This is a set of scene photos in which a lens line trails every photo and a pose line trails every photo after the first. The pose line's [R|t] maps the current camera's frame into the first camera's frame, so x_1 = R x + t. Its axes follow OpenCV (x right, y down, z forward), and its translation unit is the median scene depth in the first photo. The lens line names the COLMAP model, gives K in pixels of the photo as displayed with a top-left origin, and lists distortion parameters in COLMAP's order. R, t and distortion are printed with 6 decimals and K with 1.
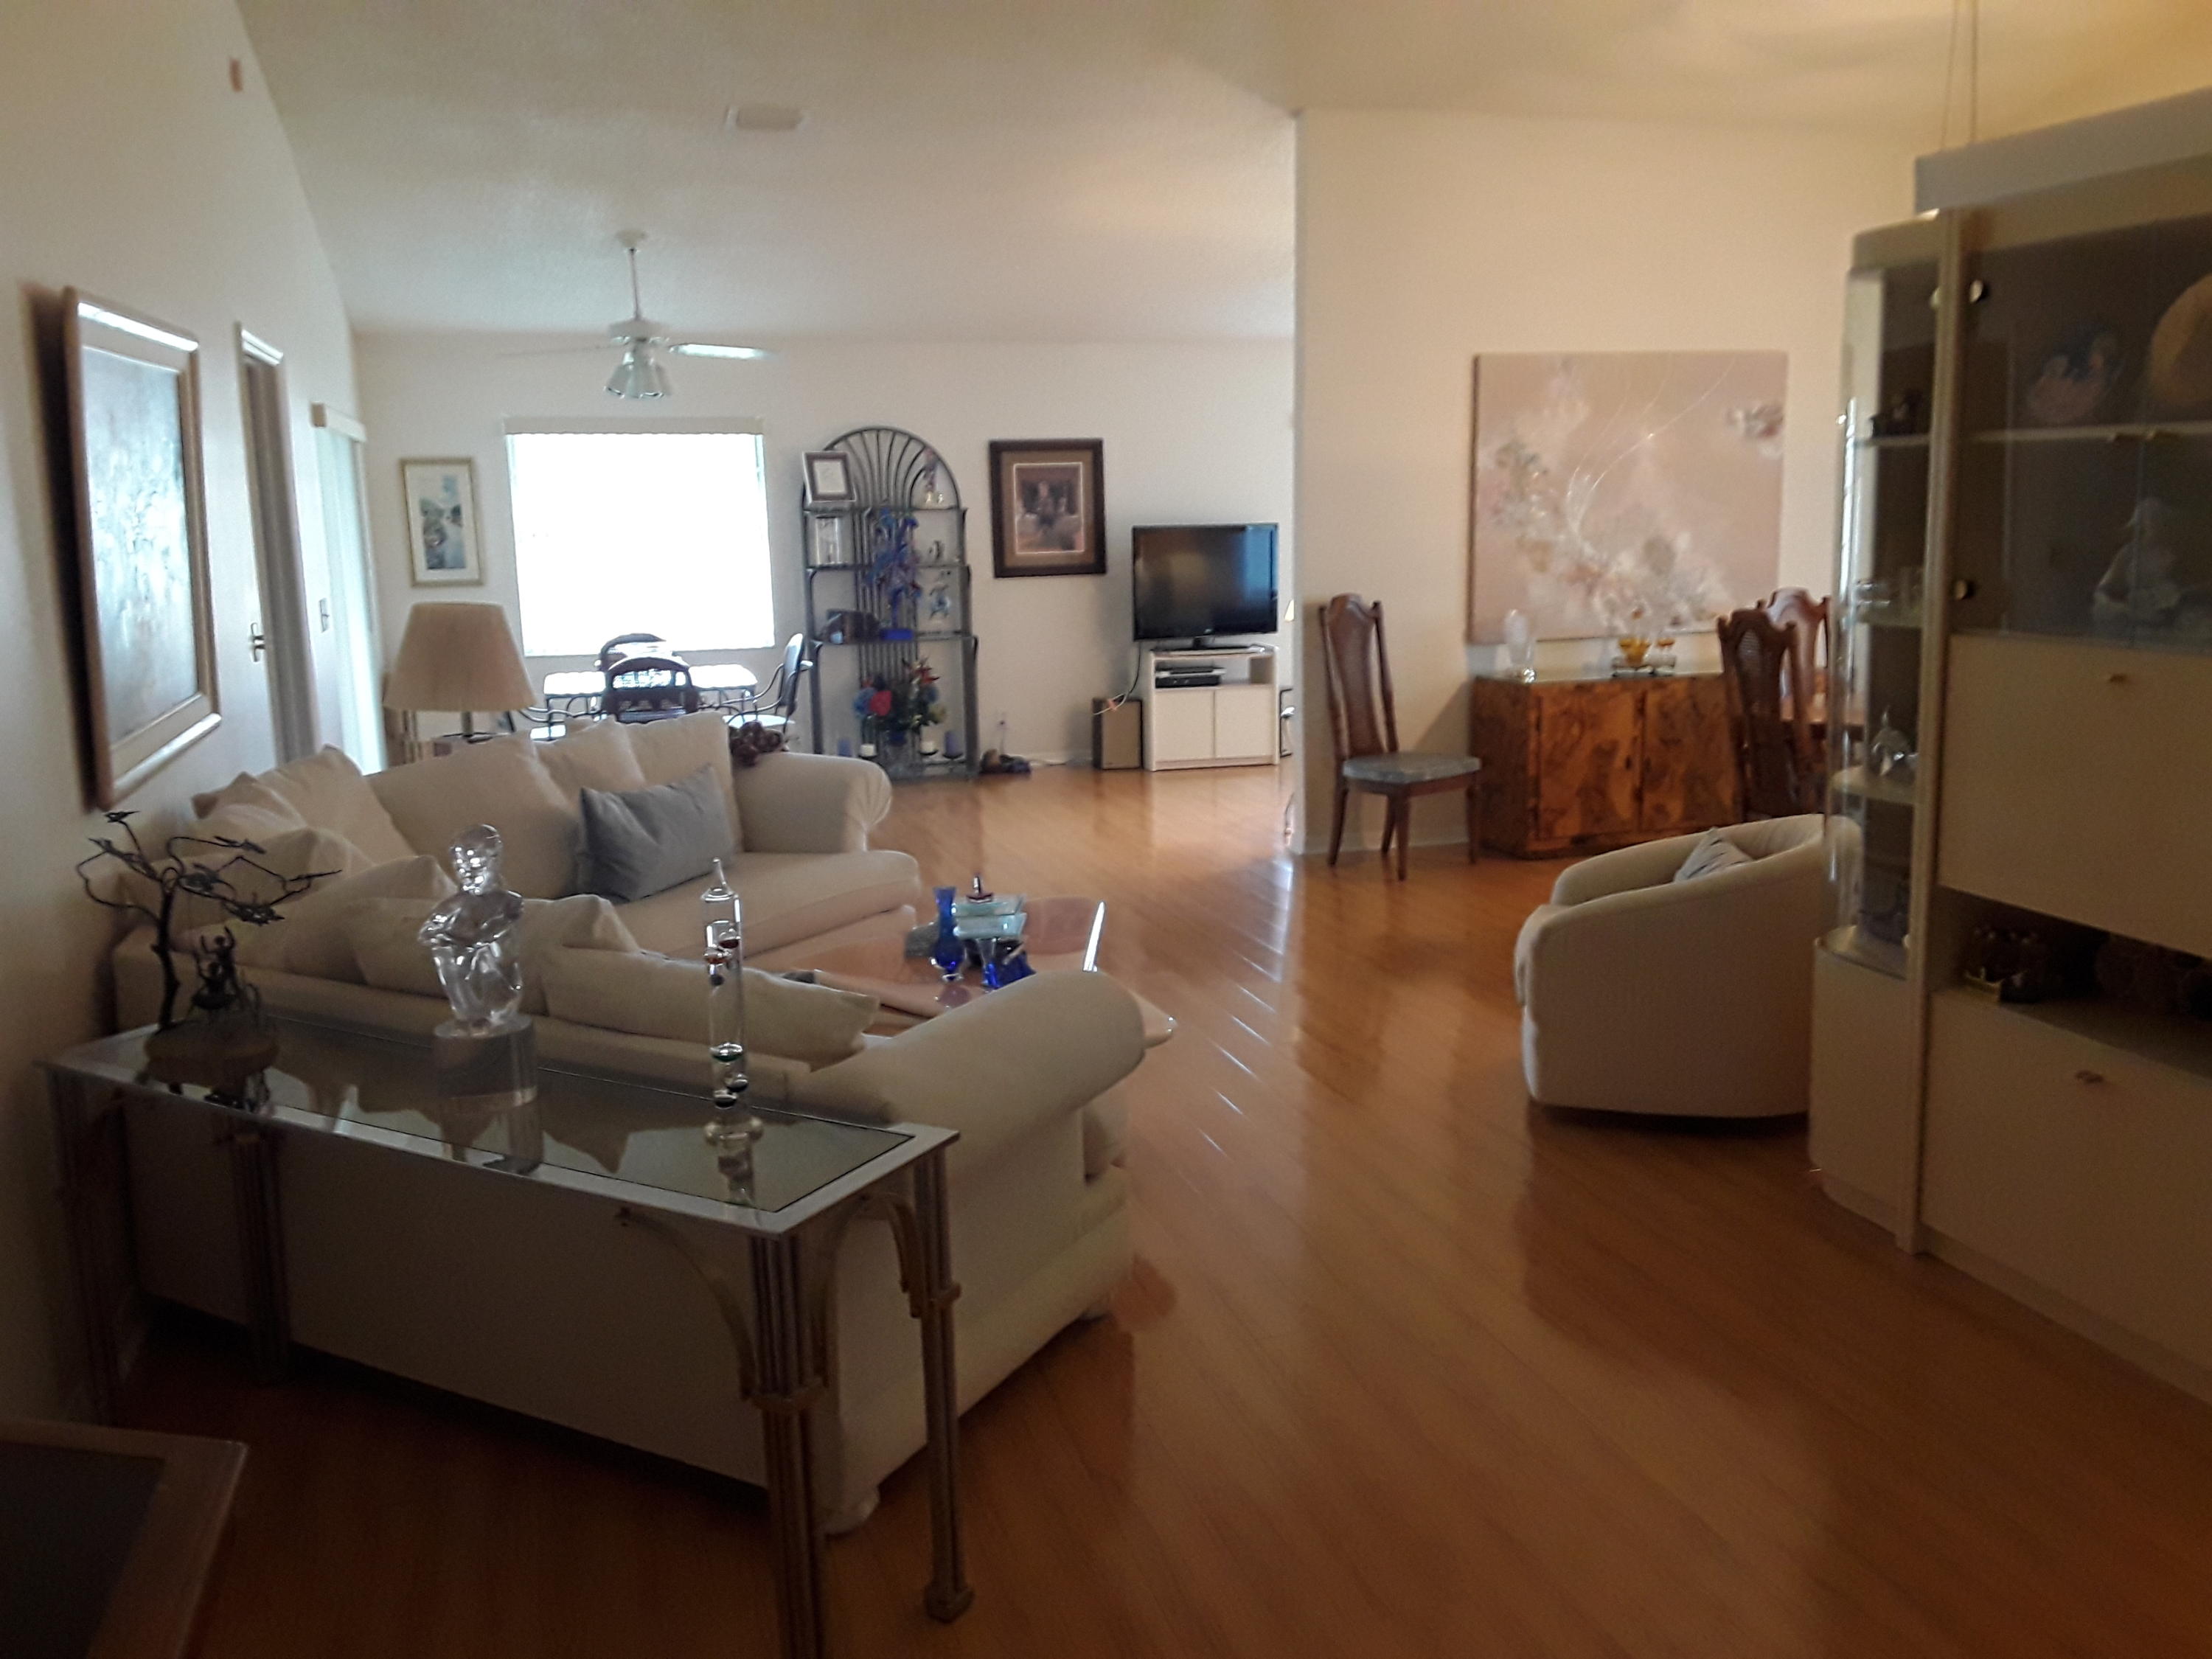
lens RADIAL K [[1801.2, 0, 1111.8], [0, 1801.2, 811.9], [0, 0, 1]] dist [0.127431, -0.213624]
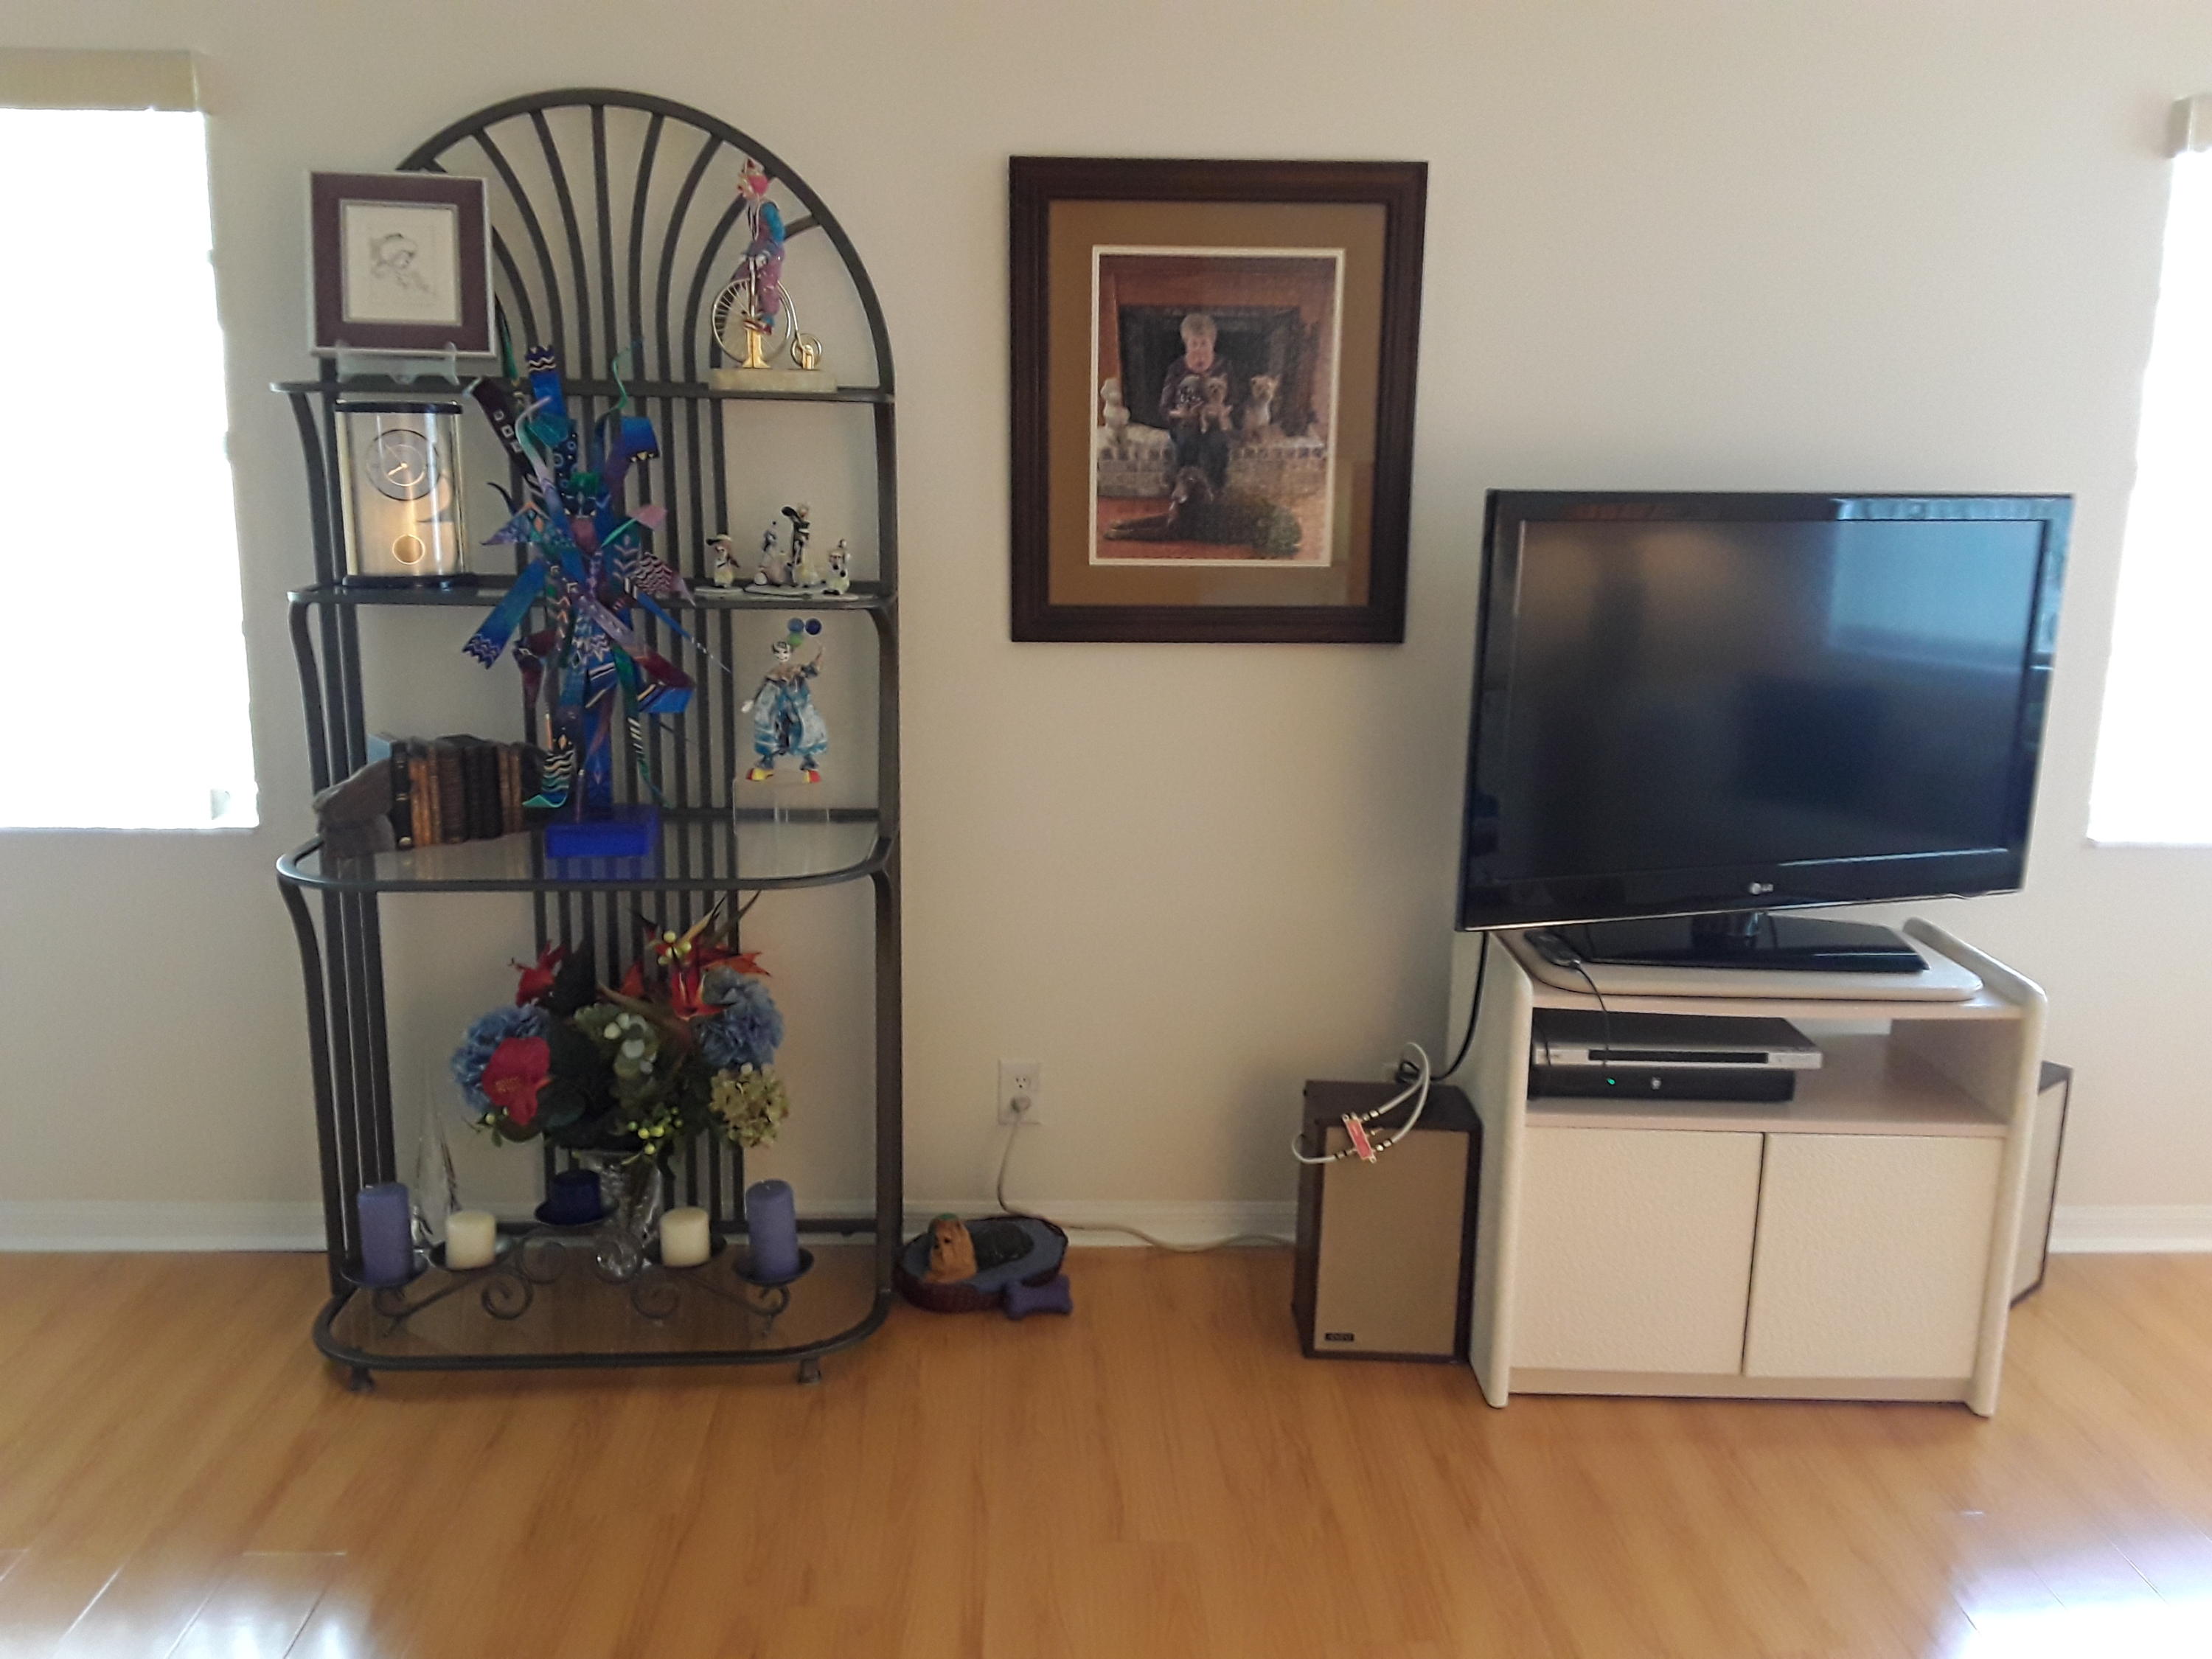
lens RADIAL K [[1801.2, 0, 1111.8], [0, 1801.2, 811.9], [0, 0, 1]] dist [0.127431, -0.213624]
pose [[0.963480, 0.095458, -0.250187, 0.036391], [-0.081841, 0.994569, 0.064300, -0.162345], [0.254966, -0.041477, 0.966060, 0.956852]]
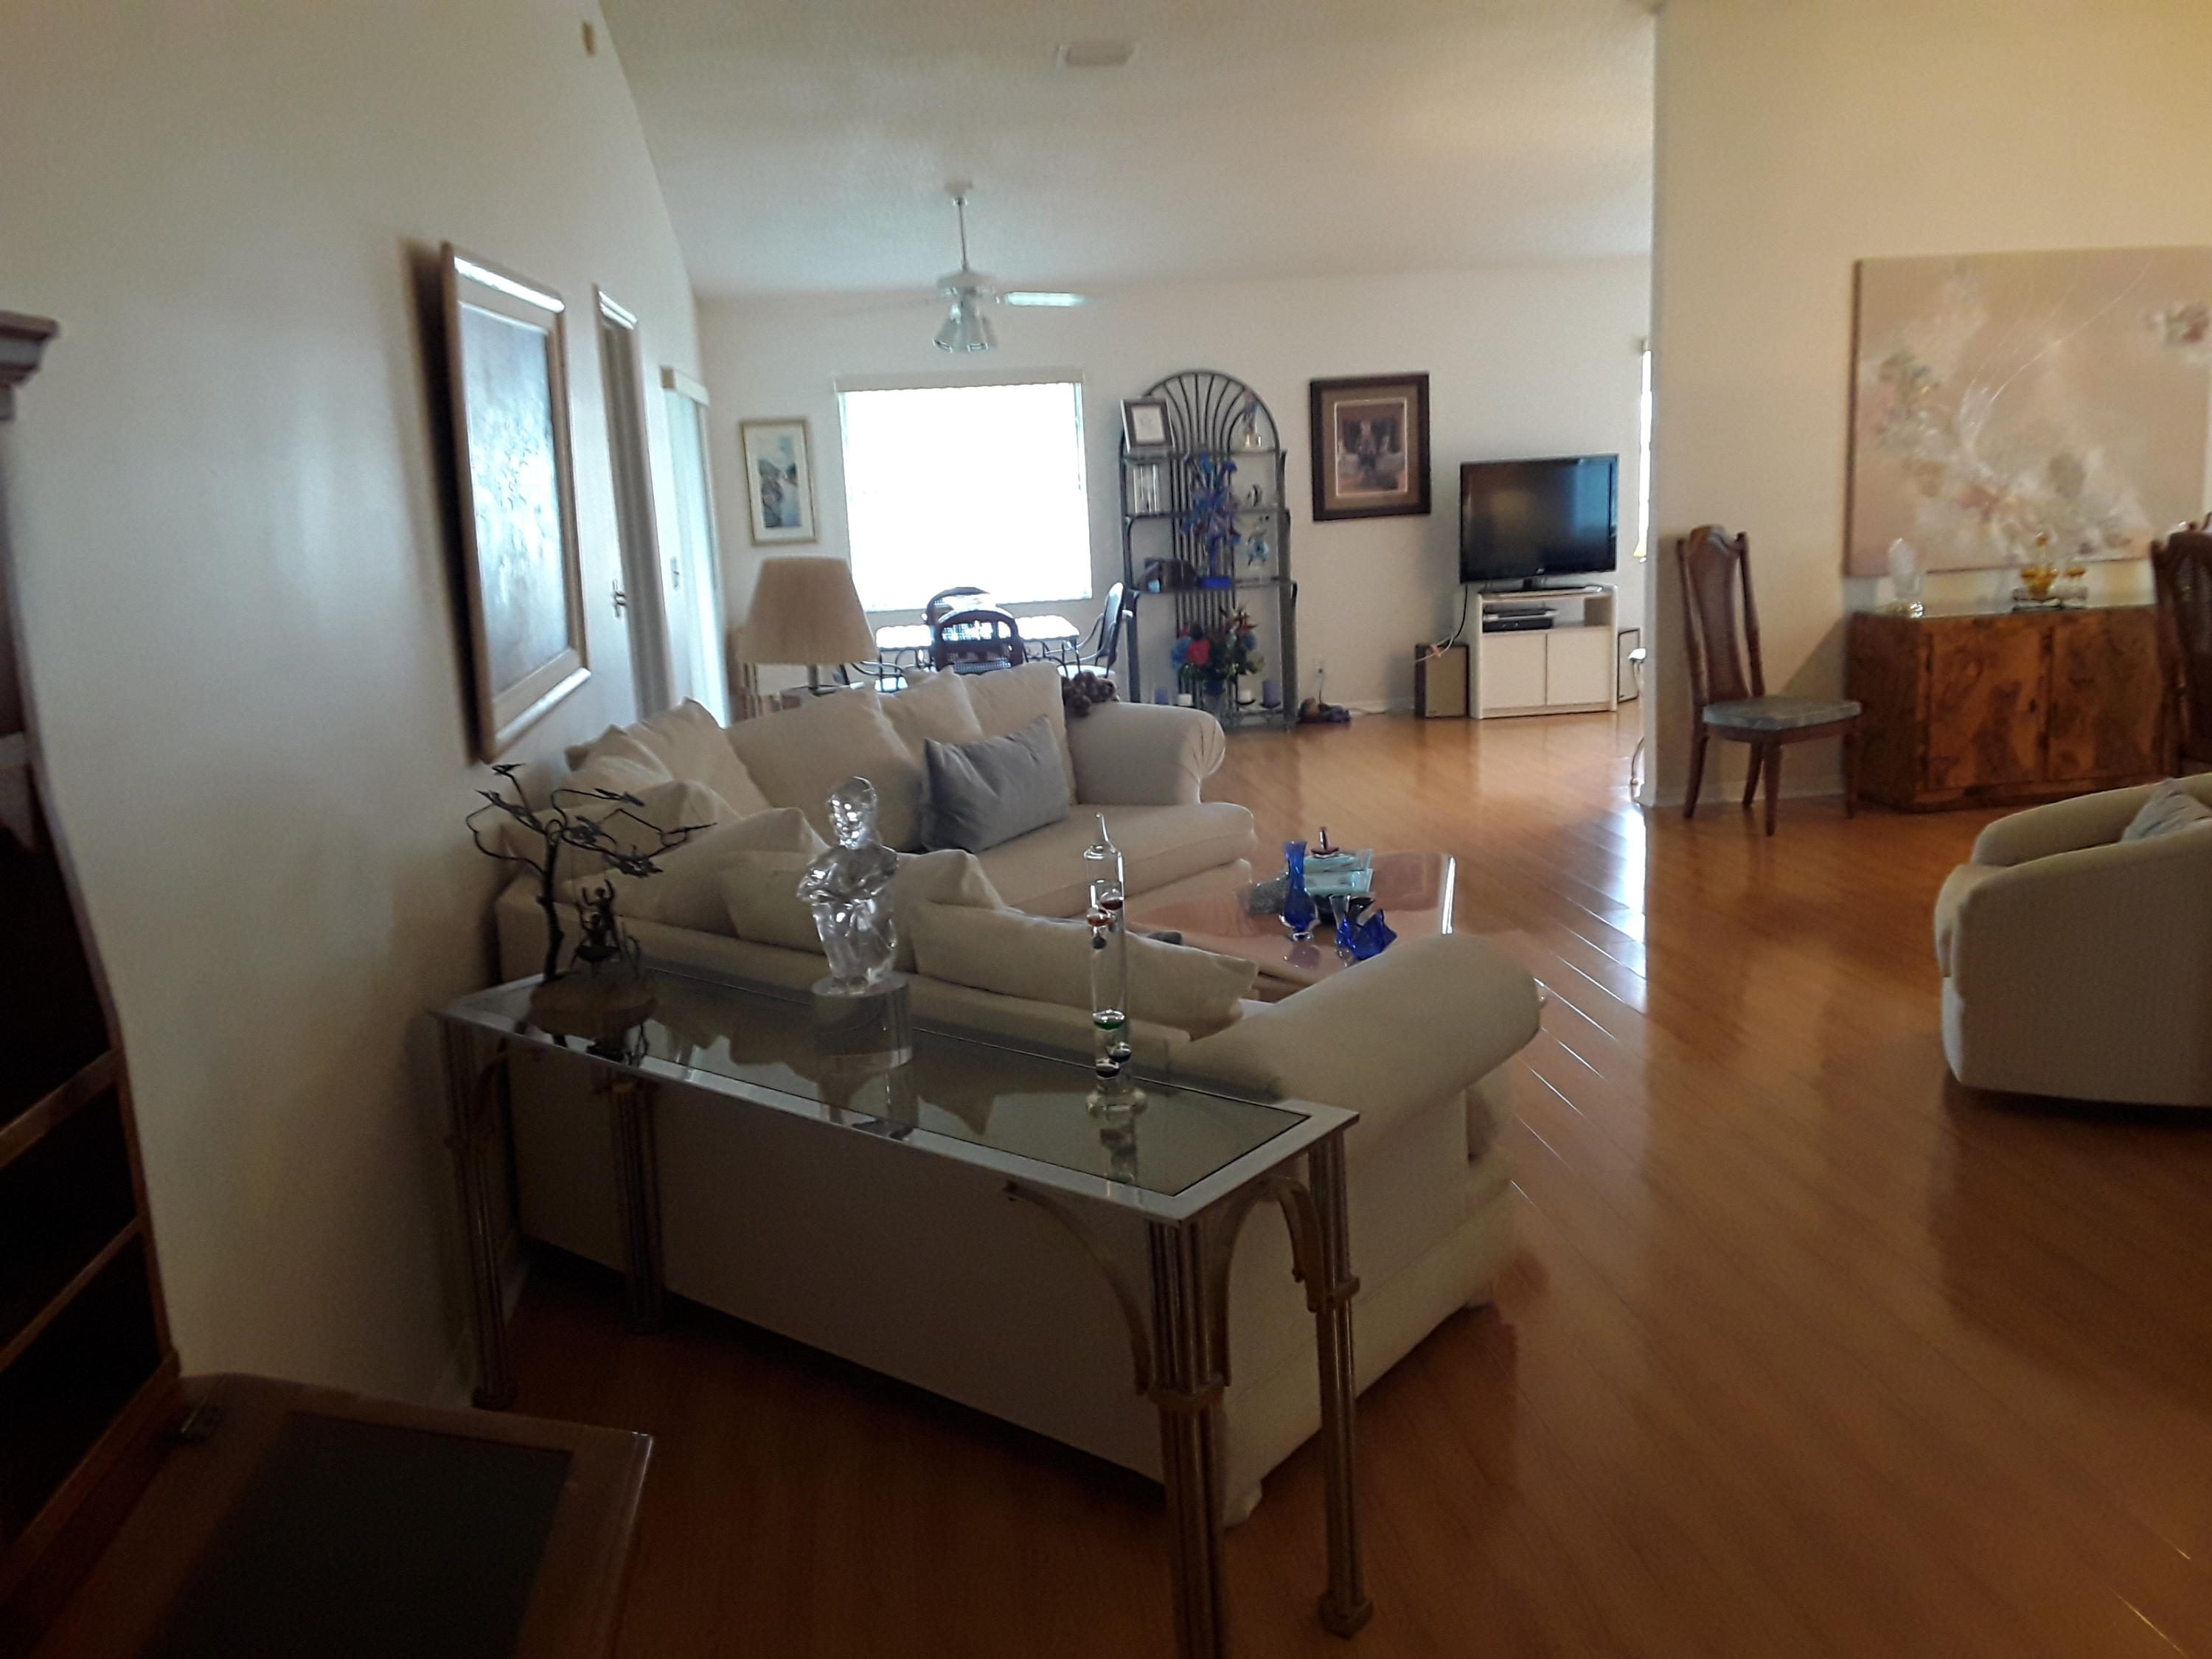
lens RADIAL K [[1791.3, 0, 1107.8], [0, 1791.3, 808.5], [0, 0, 1]] dist [0.131425, -0.238927]
pose [[0.986423, 0.002008, -0.164210, -0.019624], [0.002239, 0.999668, 0.025671, -0.000230], [0.164207, -0.025690, 0.986091, 0.027633]]
